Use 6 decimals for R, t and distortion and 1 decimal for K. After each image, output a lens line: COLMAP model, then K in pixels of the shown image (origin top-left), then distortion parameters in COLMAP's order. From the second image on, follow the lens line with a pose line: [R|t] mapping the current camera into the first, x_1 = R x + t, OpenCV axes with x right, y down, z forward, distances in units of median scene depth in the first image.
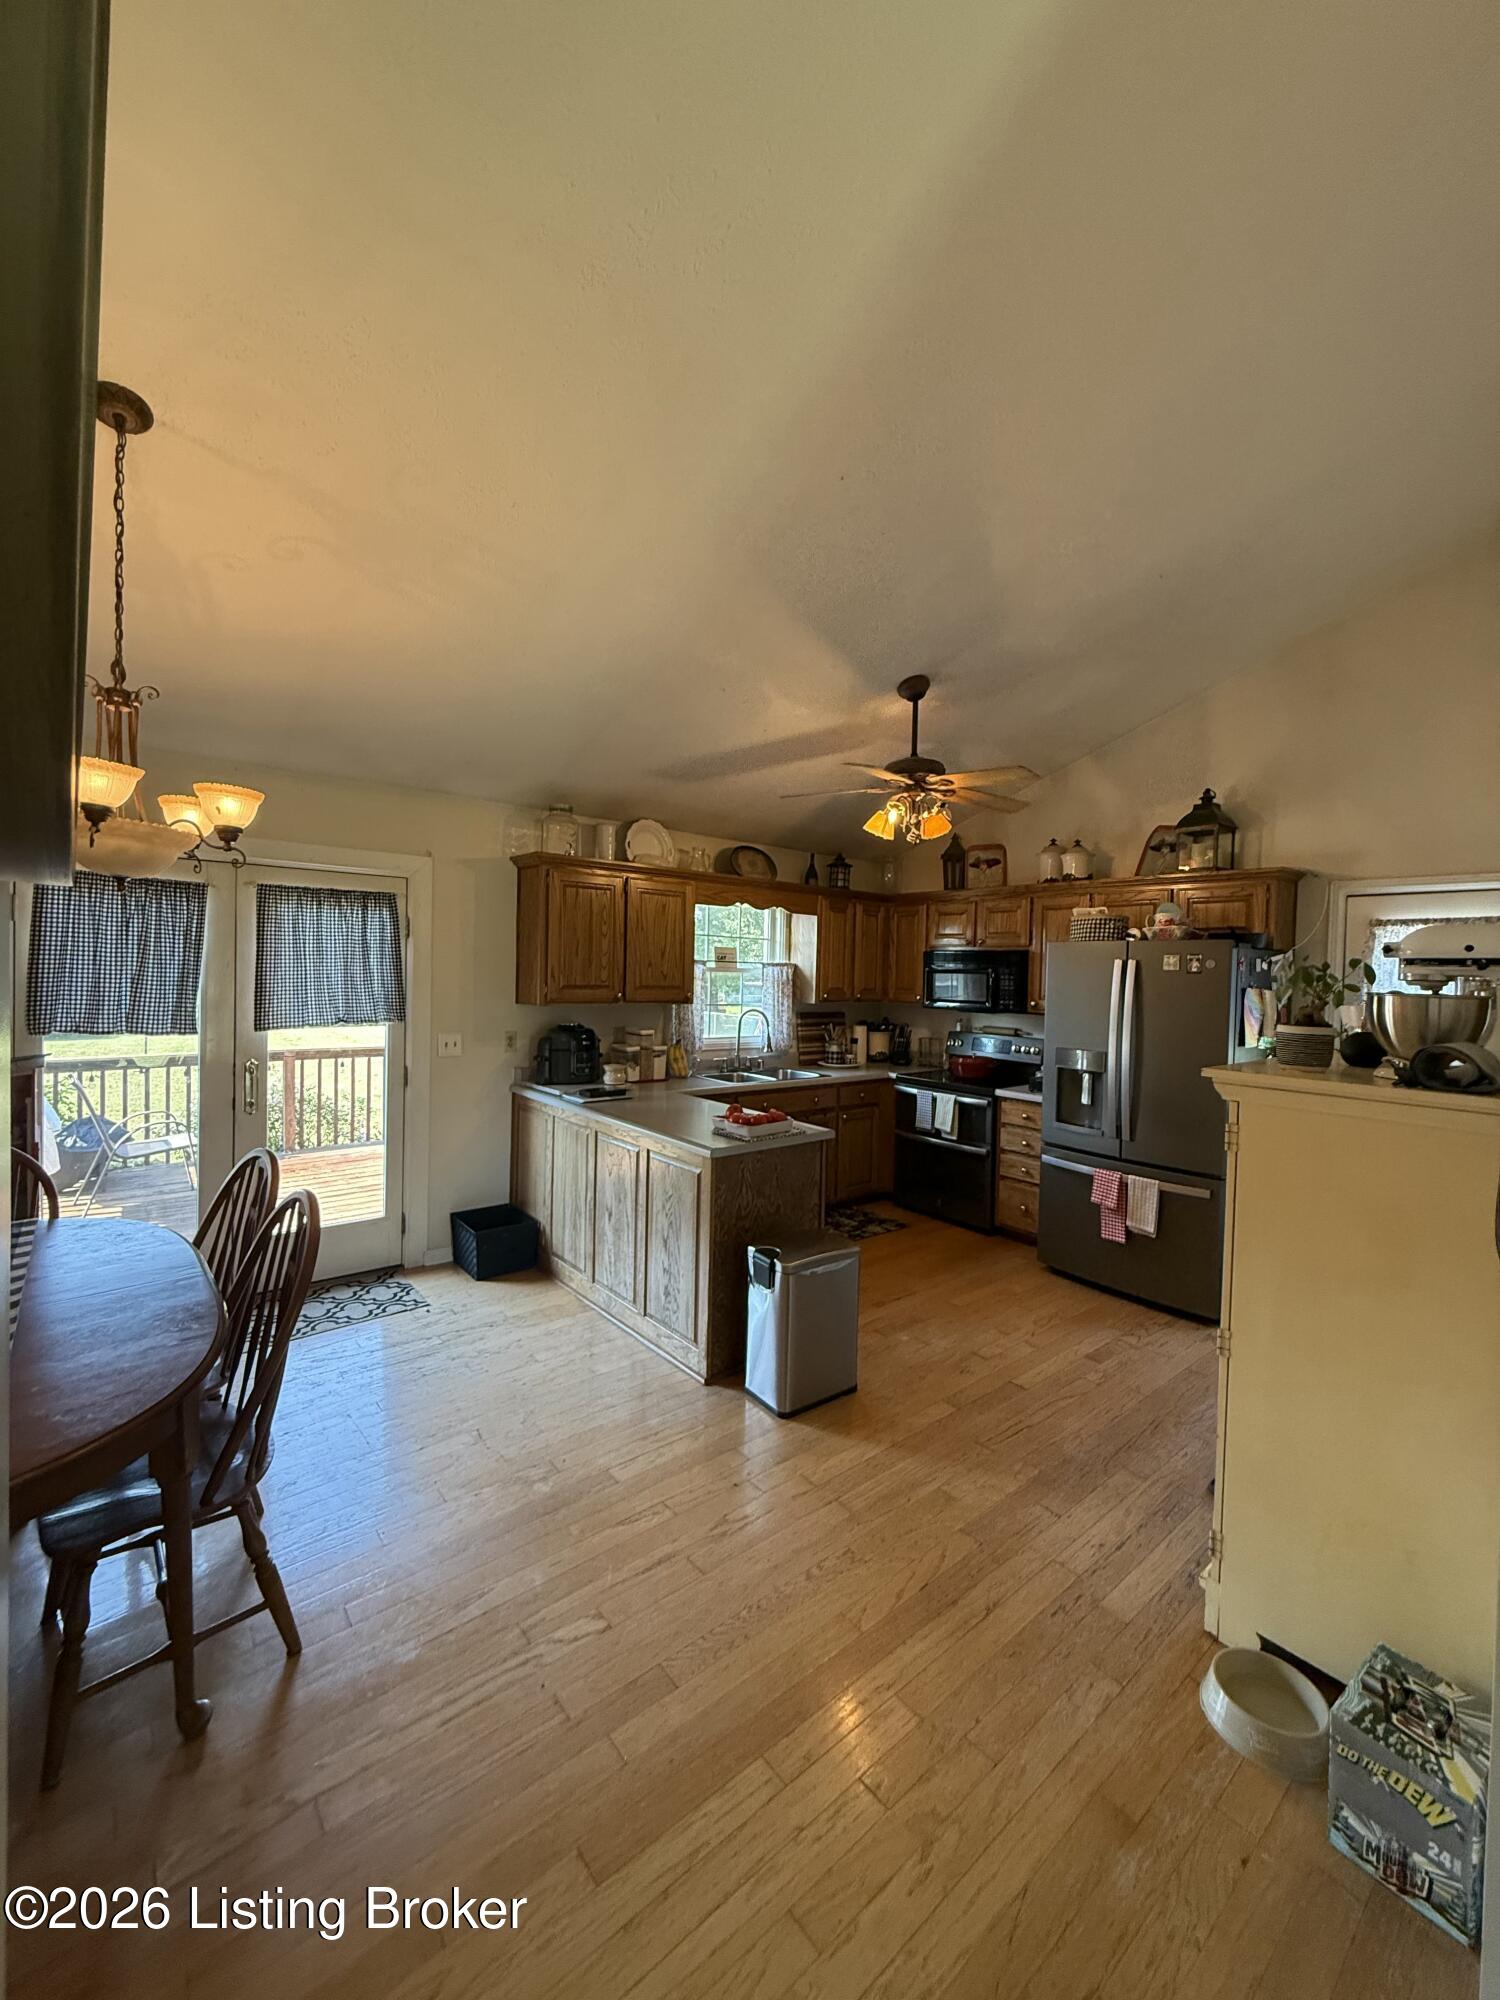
lens RADIAL K [[812.6, 0, 750.0], [0, 812.6, 1000.0], [0, 0, 1]] dist [-0.001972, -0.000101]
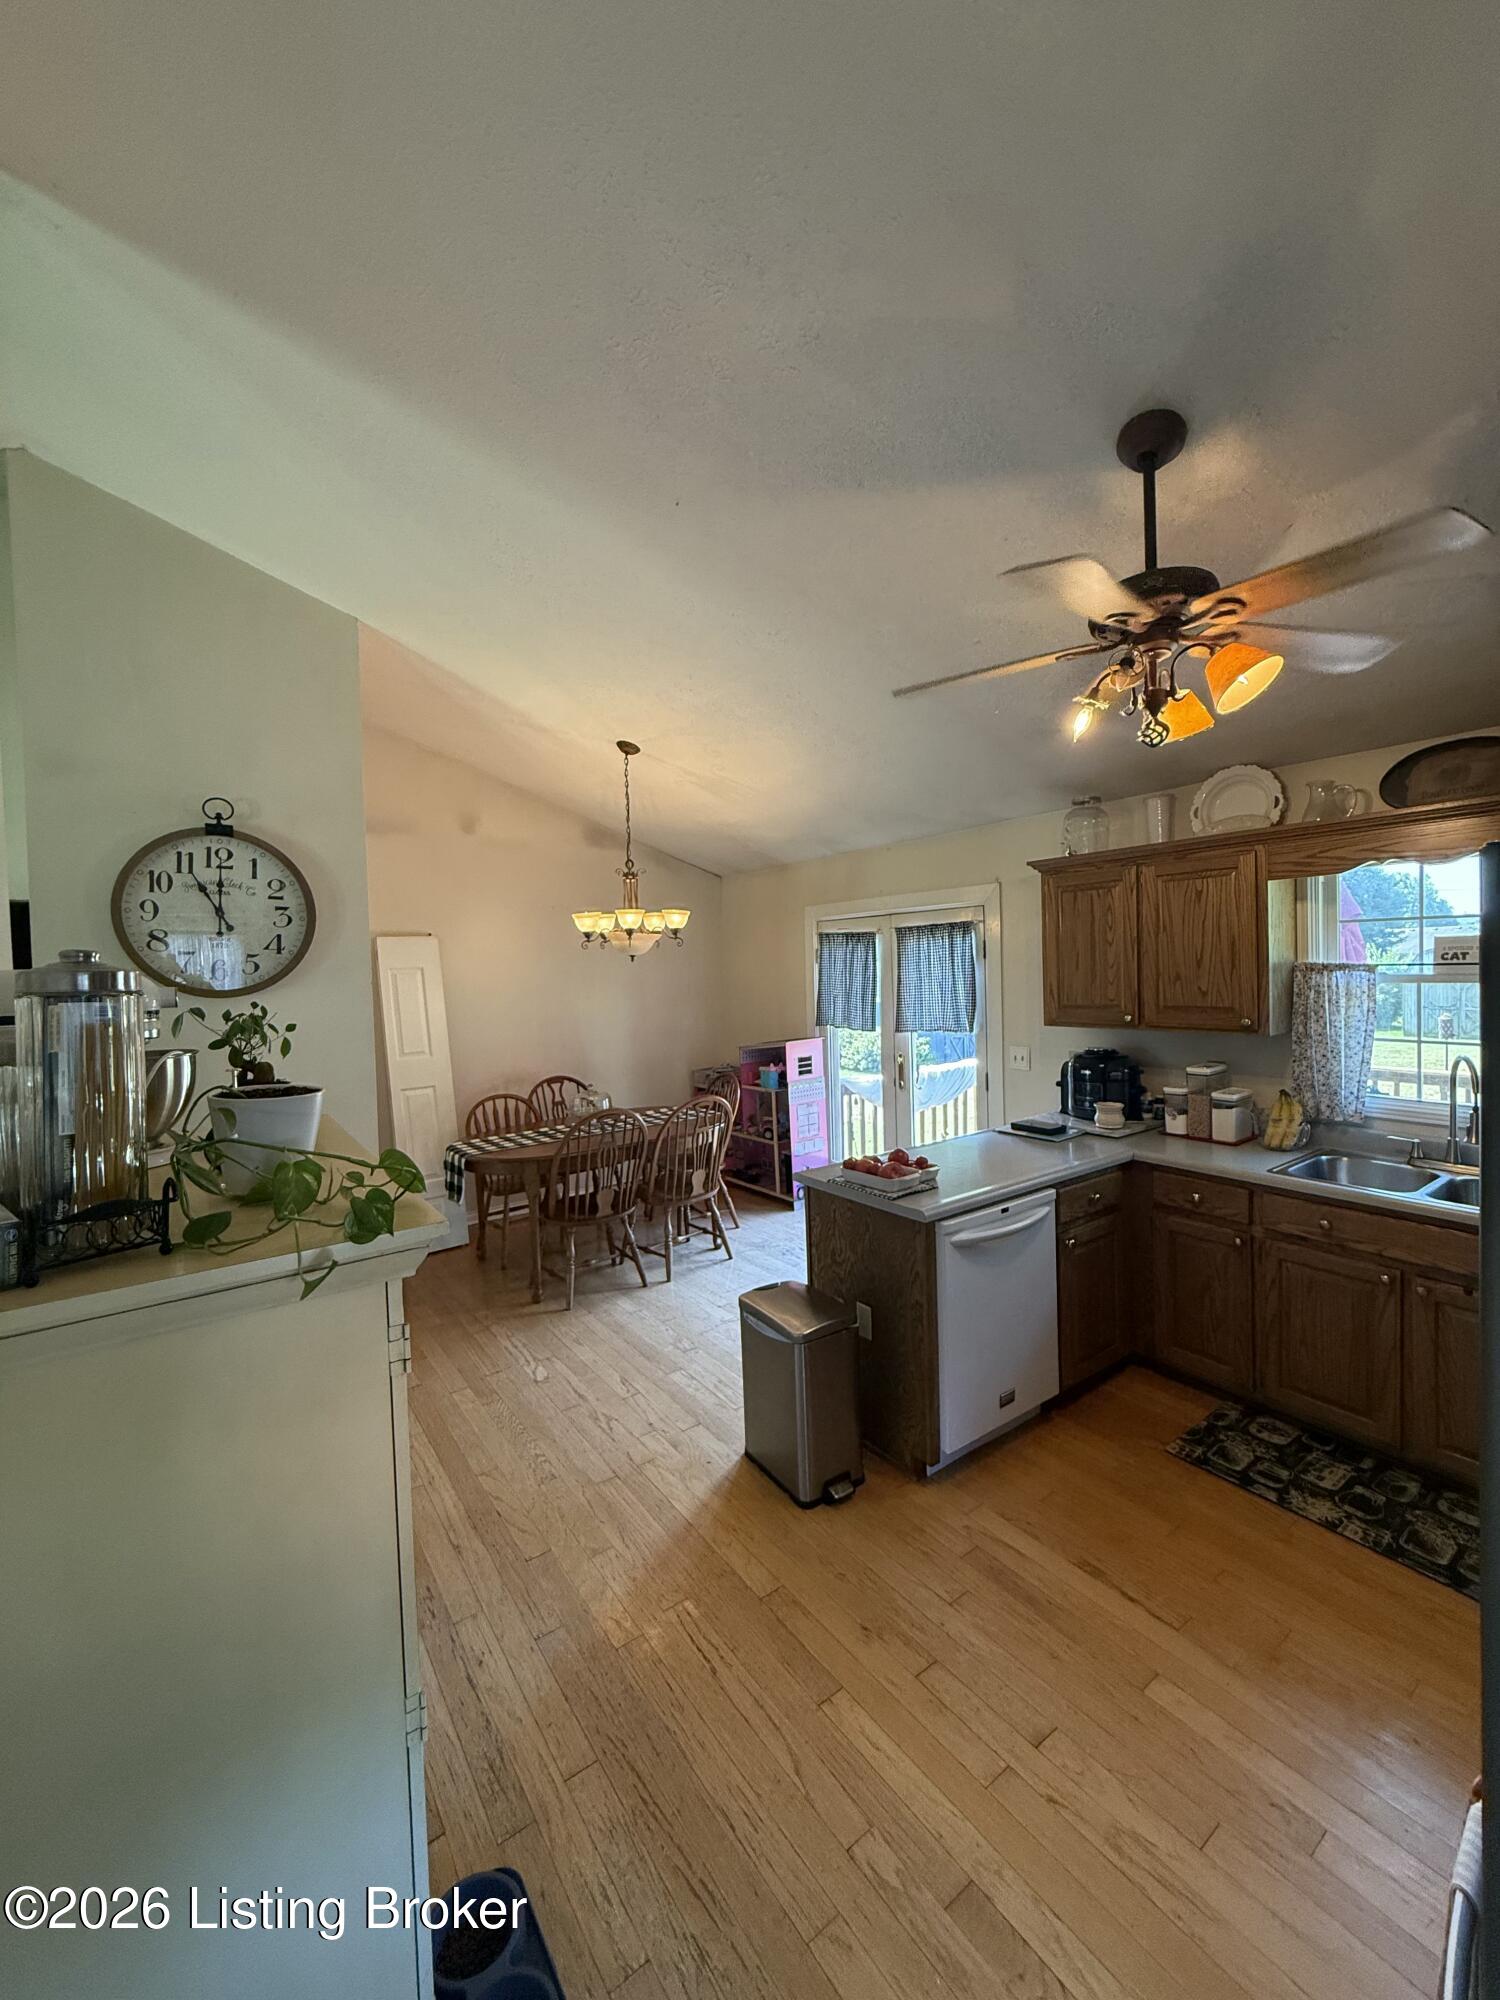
lens RADIAL K [[812.6, 0, 750.0], [0, 812.6, 1000.0], [0, 0, 1]] dist [-0.001972, -0.000101]
pose [[-0.091348, 0.024528, -0.995517, 0.750918], [-0.005861, 0.999666, 0.025168, -0.046844], [0.995802, 0.008134, -0.091174, 0.806577]]
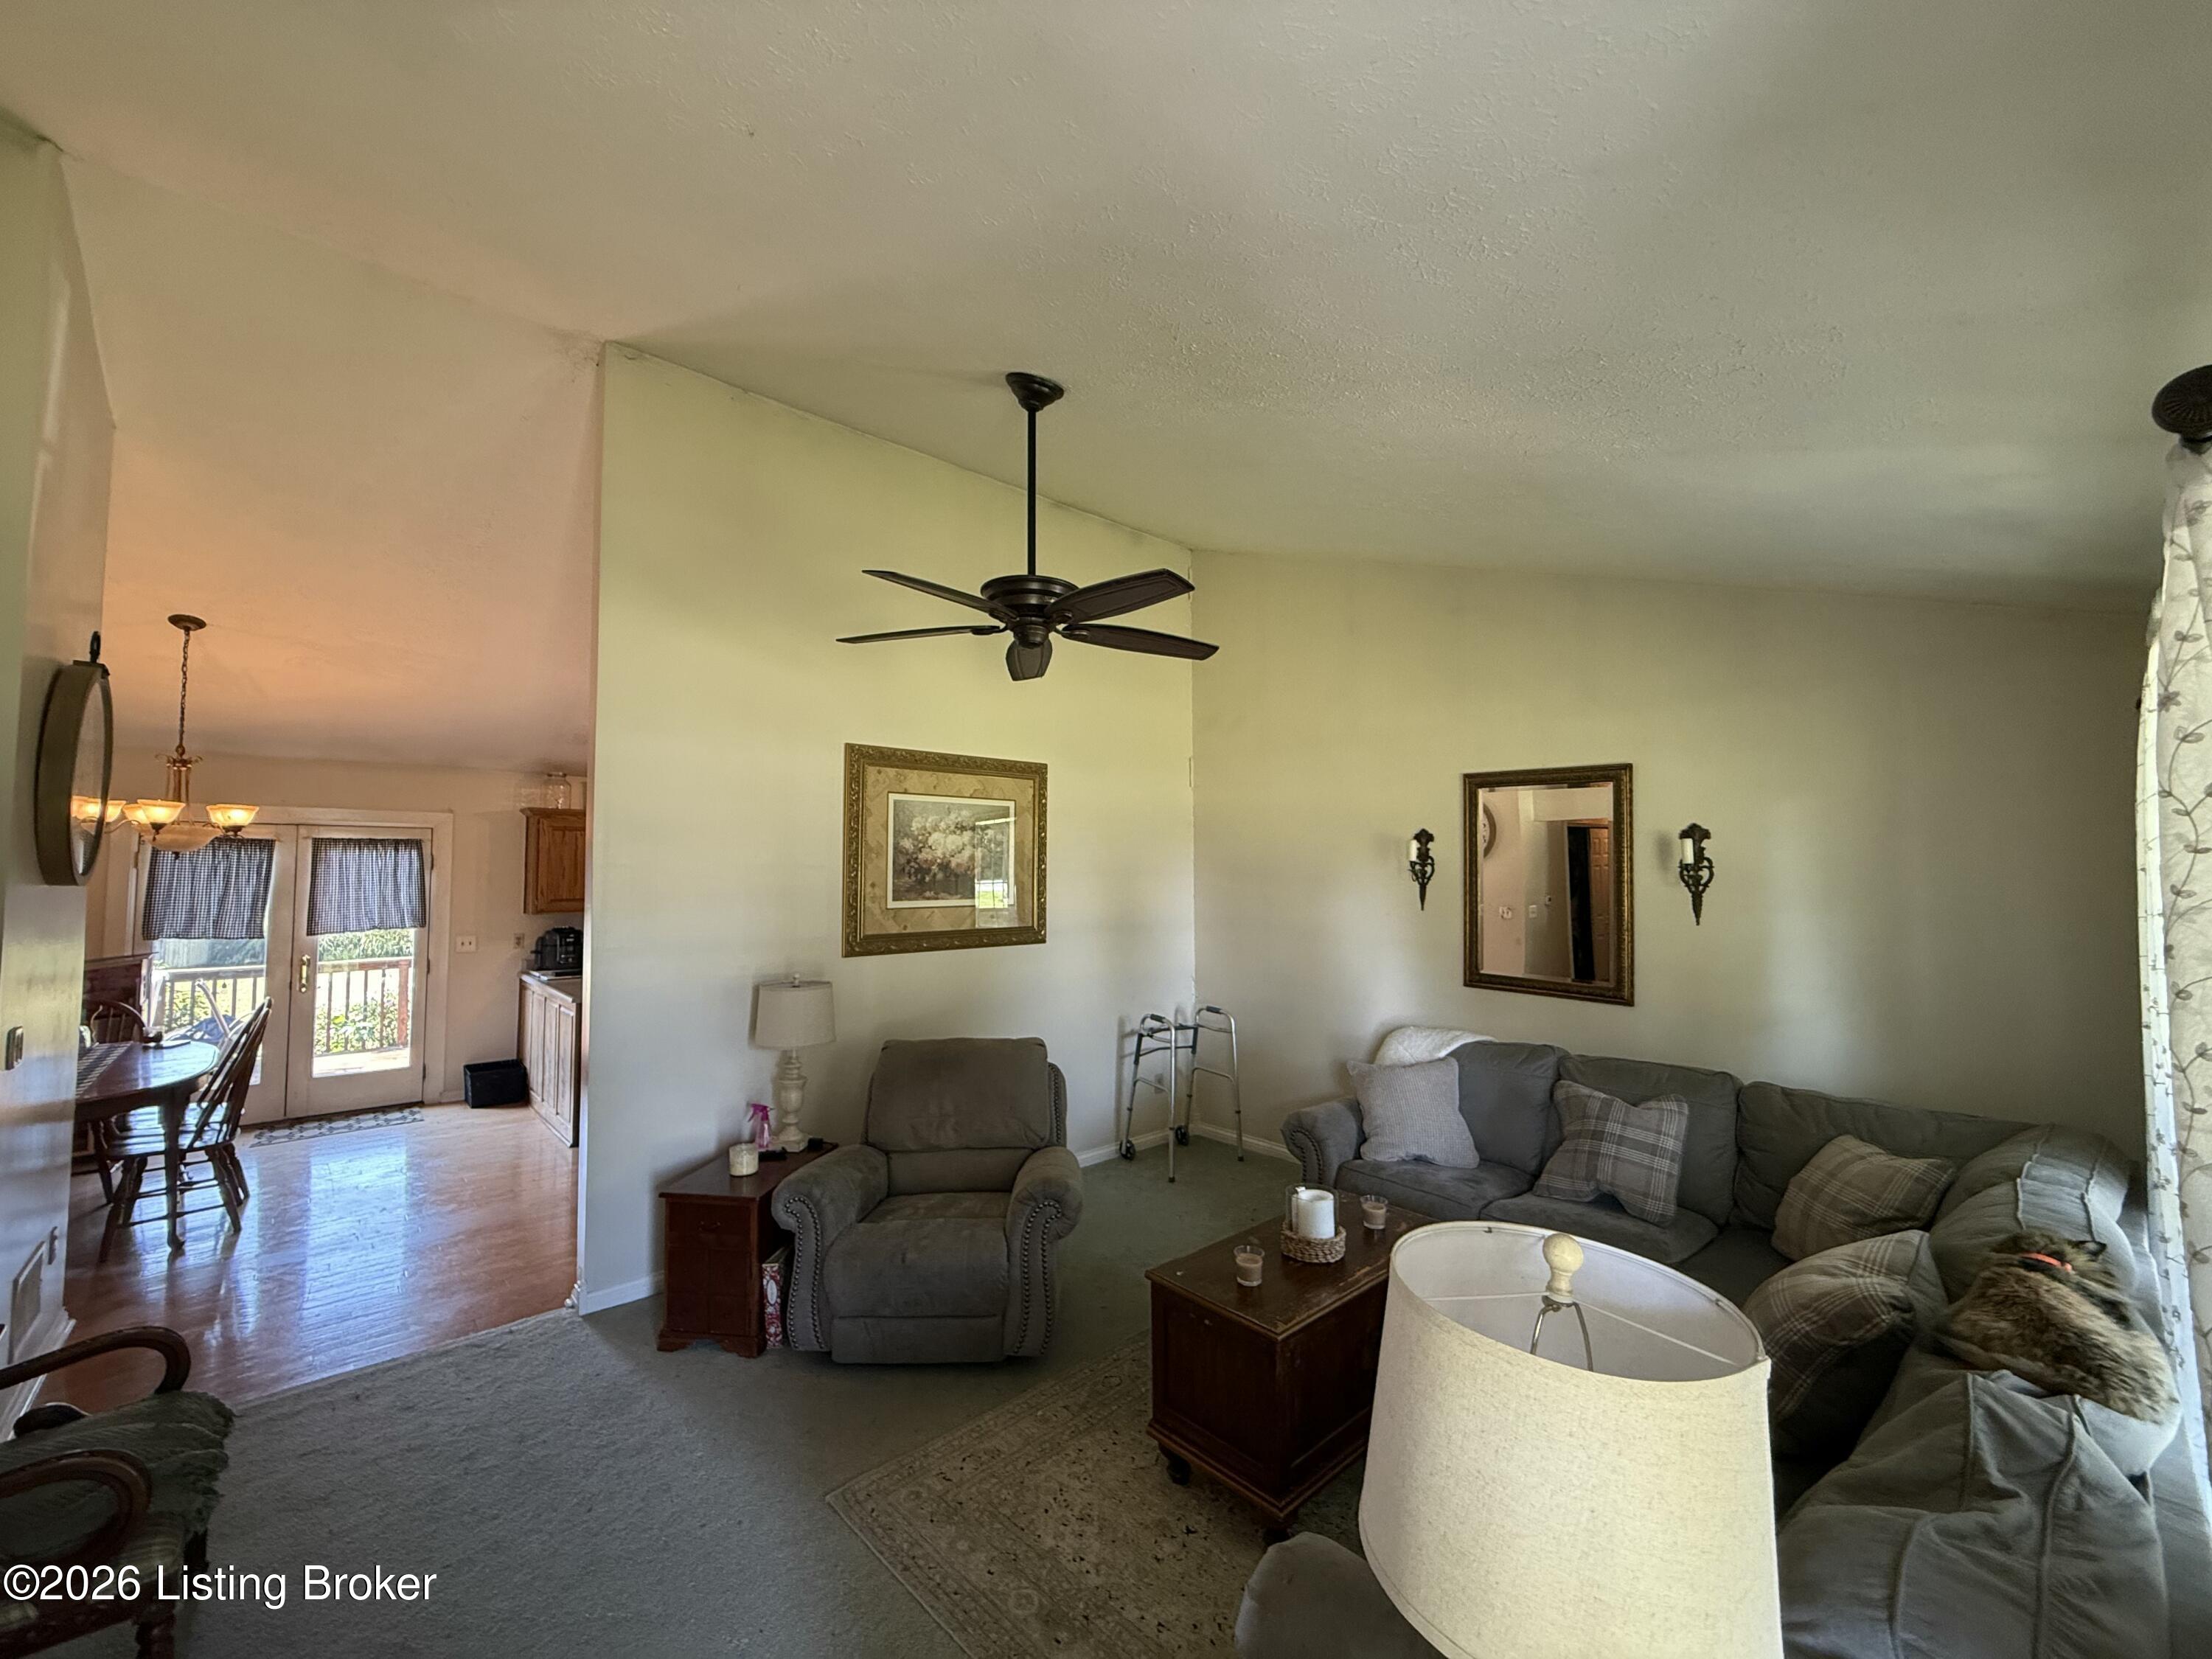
lens RADIAL K [[898.7, 0, 1106.0], [0, 898.7, 829.5], [0, 0, 1]] dist [-0.001972, -0.000101]
pose [[0.998601, -0.023406, 0.047424, 0.725830], [0.027238, 0.996274, -0.081836, 0.016530], [-0.045332, 0.083013, 0.995517, -0.671943]]
